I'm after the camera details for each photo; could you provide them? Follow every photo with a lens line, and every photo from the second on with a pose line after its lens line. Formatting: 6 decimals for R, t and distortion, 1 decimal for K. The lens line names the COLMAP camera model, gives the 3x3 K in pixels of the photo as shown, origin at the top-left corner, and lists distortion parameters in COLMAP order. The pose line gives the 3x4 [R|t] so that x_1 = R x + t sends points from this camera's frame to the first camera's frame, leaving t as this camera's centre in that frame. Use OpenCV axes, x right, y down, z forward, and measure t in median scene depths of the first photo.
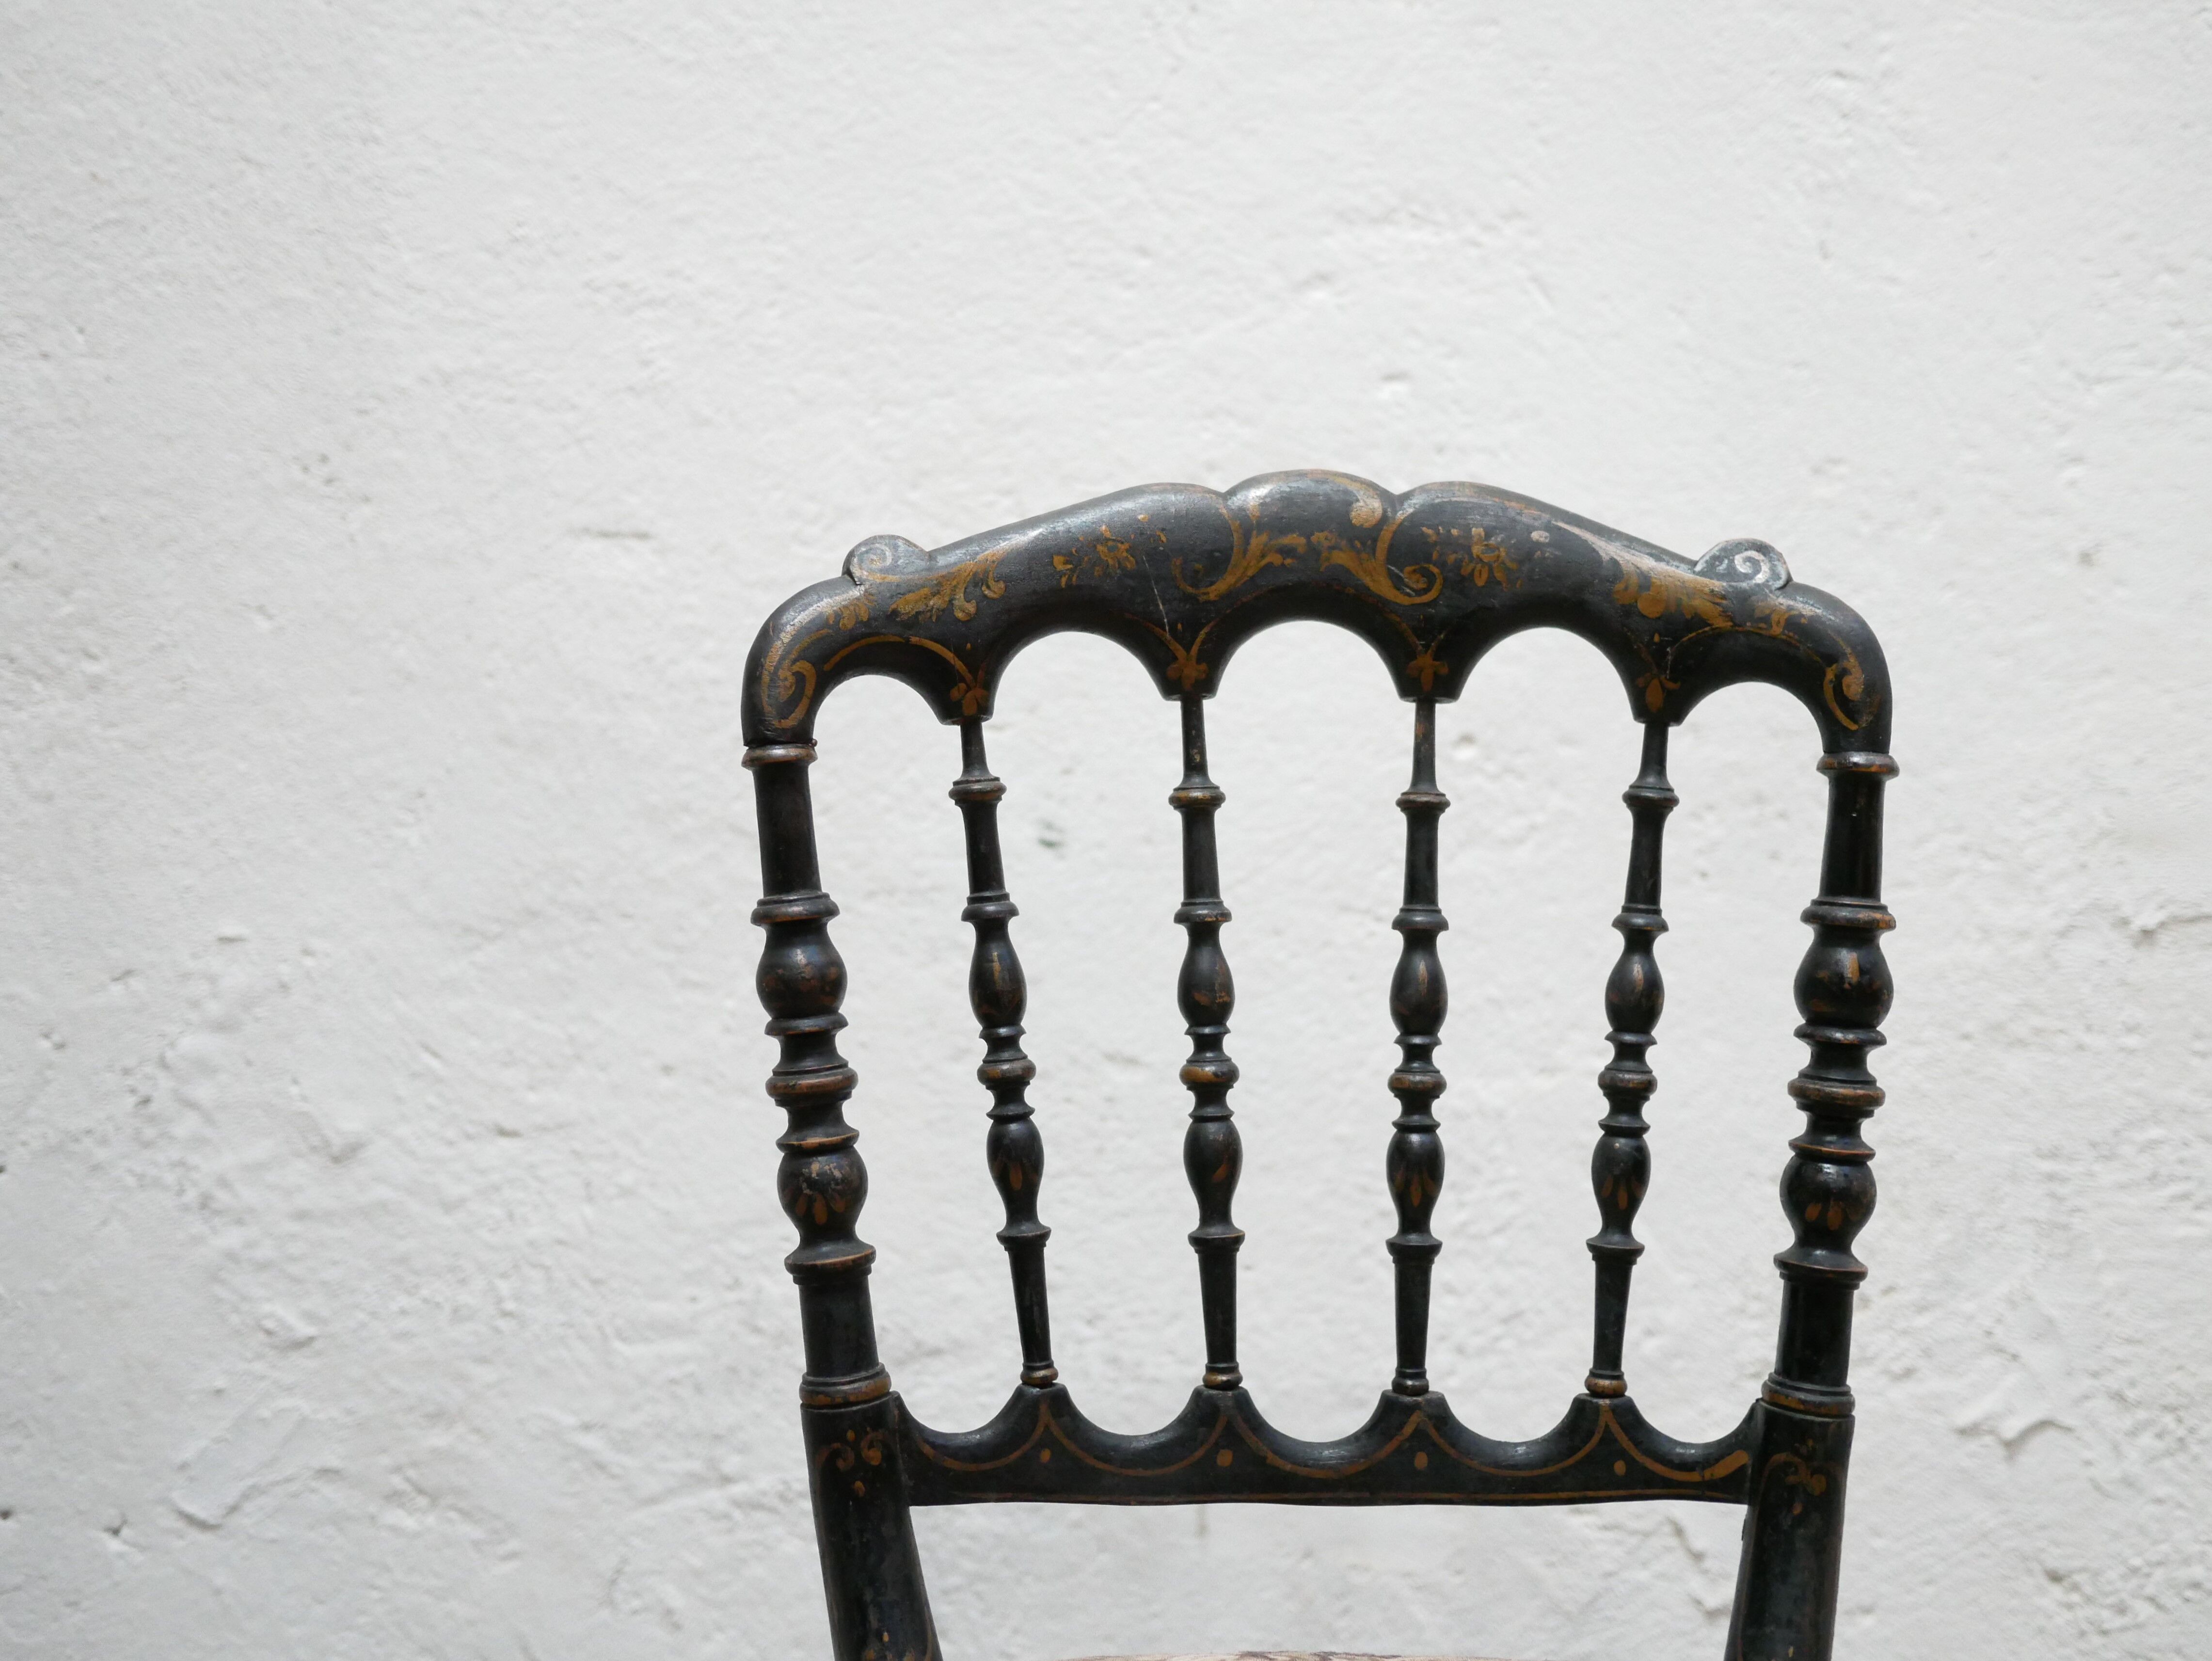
lens RADIAL K [[2502.2, 0, 1109.9], [0, 2502.2, 810.4], [0, 0, 1]] dist [-0.006005, 0.000000]
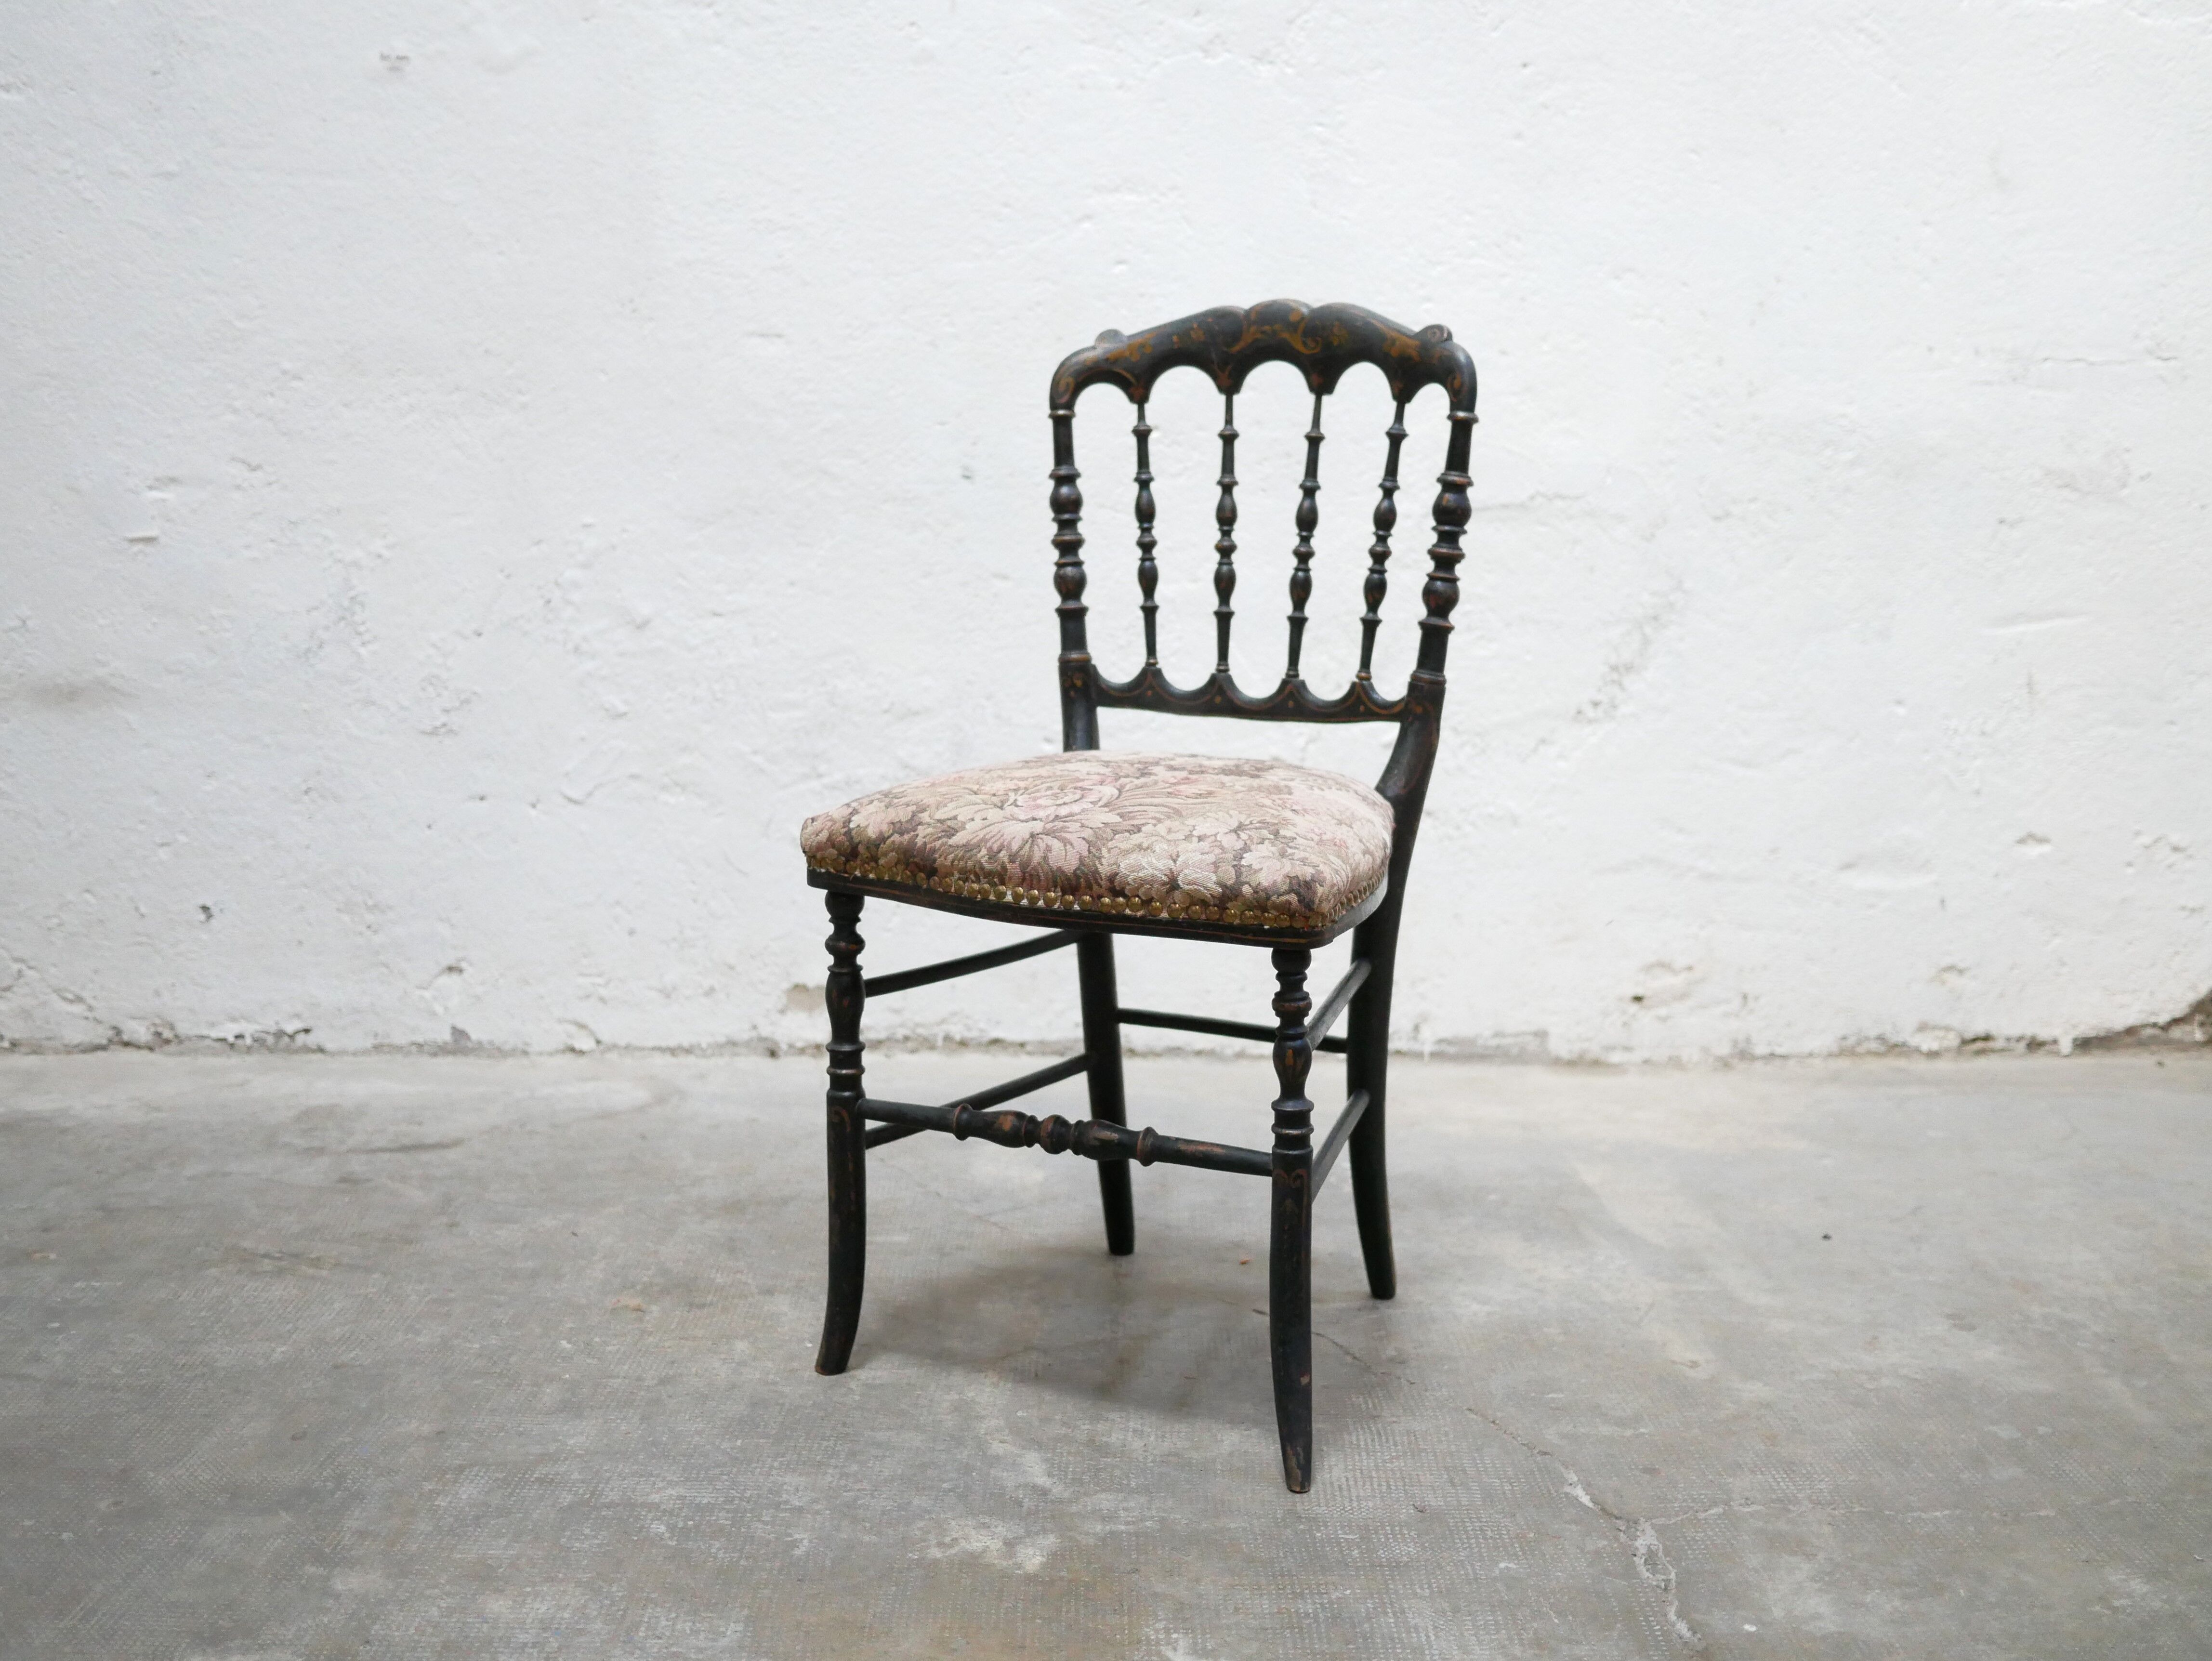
lens RADIAL K [[2502.1, 0, 1094.8], [0, 2502.1, 810.7], [0, 0, 1]] dist [-0.006005, 0.000000]
pose [[0.998994, -0.010901, 0.043504, -0.015959], [0.007994, 0.997757, 0.066457, 0.243230], [-0.044131, -0.066043, 0.996840, -1.840945]]
